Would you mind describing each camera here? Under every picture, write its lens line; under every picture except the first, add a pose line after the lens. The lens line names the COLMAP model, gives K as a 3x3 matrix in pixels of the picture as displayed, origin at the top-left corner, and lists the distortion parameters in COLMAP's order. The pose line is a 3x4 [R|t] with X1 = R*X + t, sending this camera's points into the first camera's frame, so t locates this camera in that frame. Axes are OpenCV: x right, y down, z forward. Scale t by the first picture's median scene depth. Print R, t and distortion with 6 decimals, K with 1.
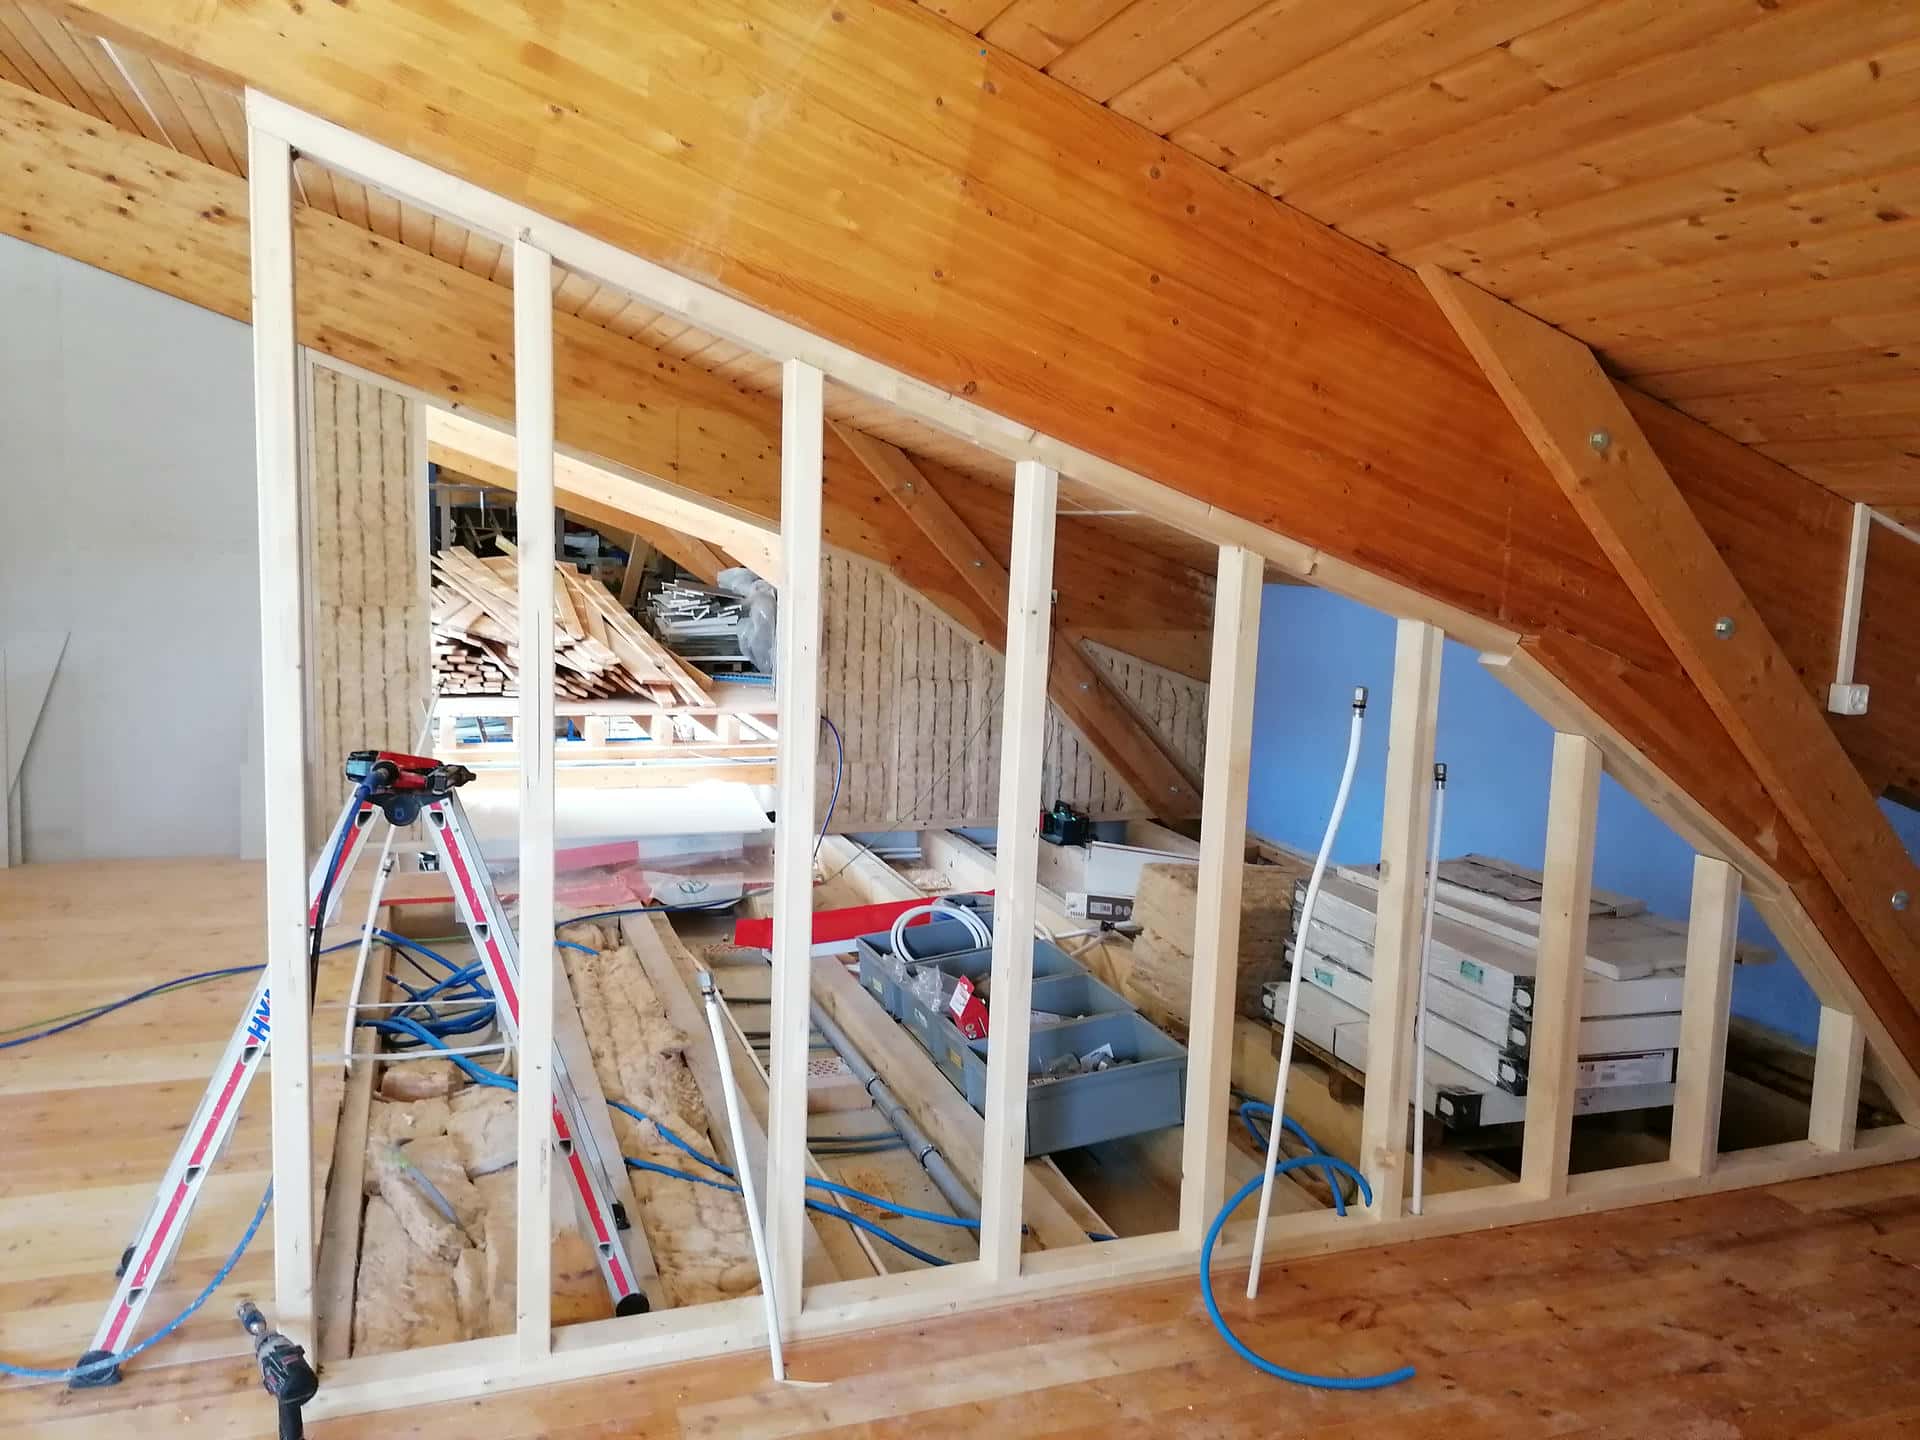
lens RADIAL K [[1431.3, 0, 963.3], [0, 1431.3, 720.4], [0, 0, 1]] dist [0.102078, -0.127962]
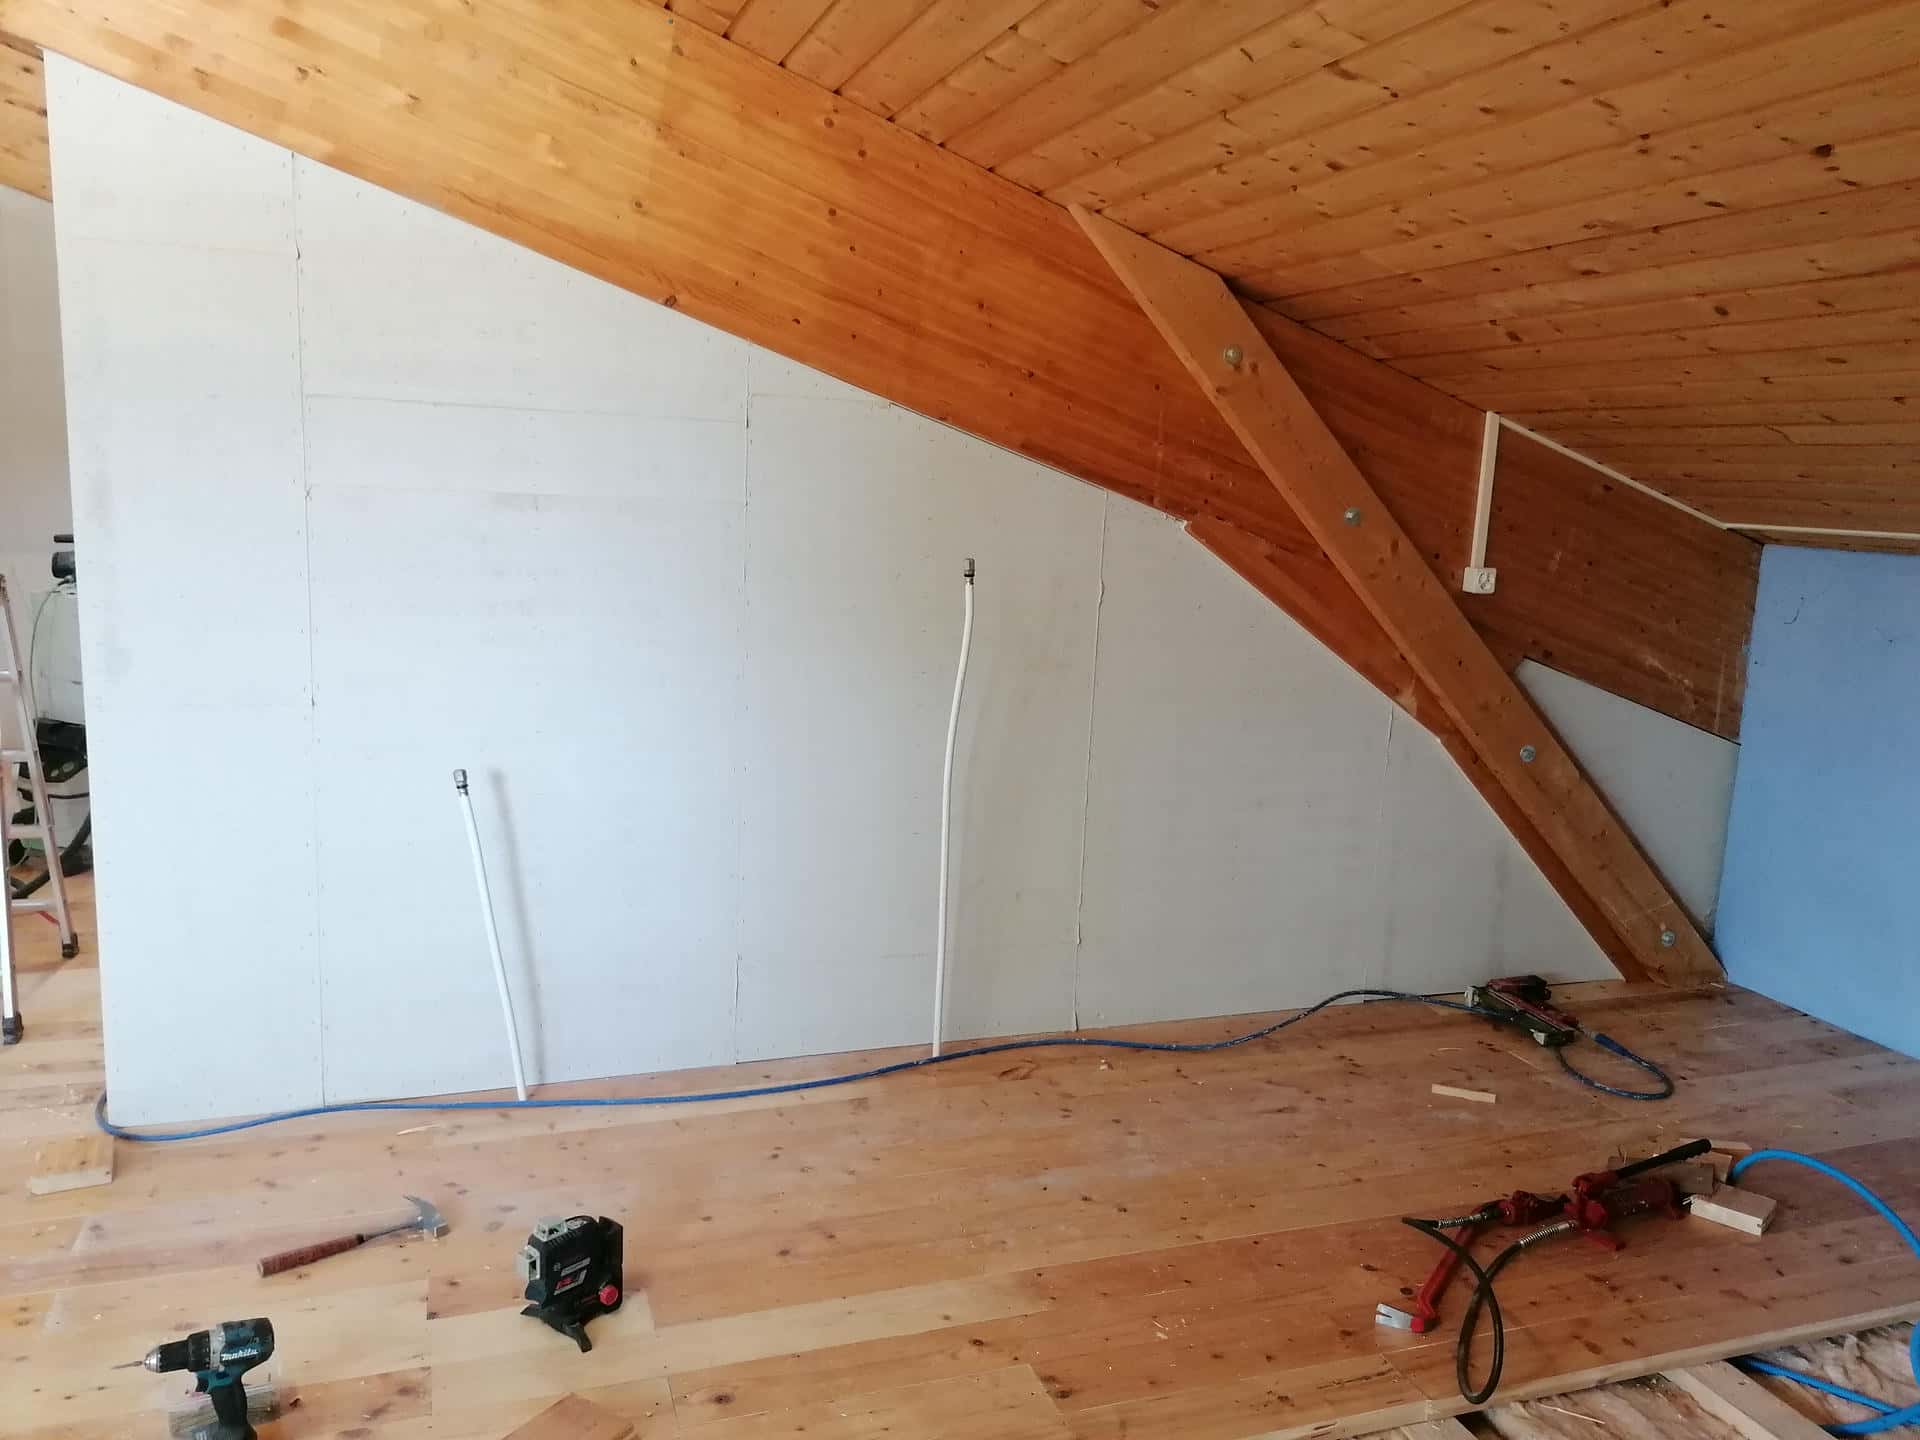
lens RADIAL K [[1431.3, 0, 963.3], [0, 1431.3, 720.4], [0, 0, 1]] dist [0.102078, -0.127962]
pose [[0.999912, 0.009272, -0.009464, 0.247537], [-0.008854, 0.999022, 0.043321, 0.062859], [0.009857, -0.043233, 0.999016, -0.216215]]
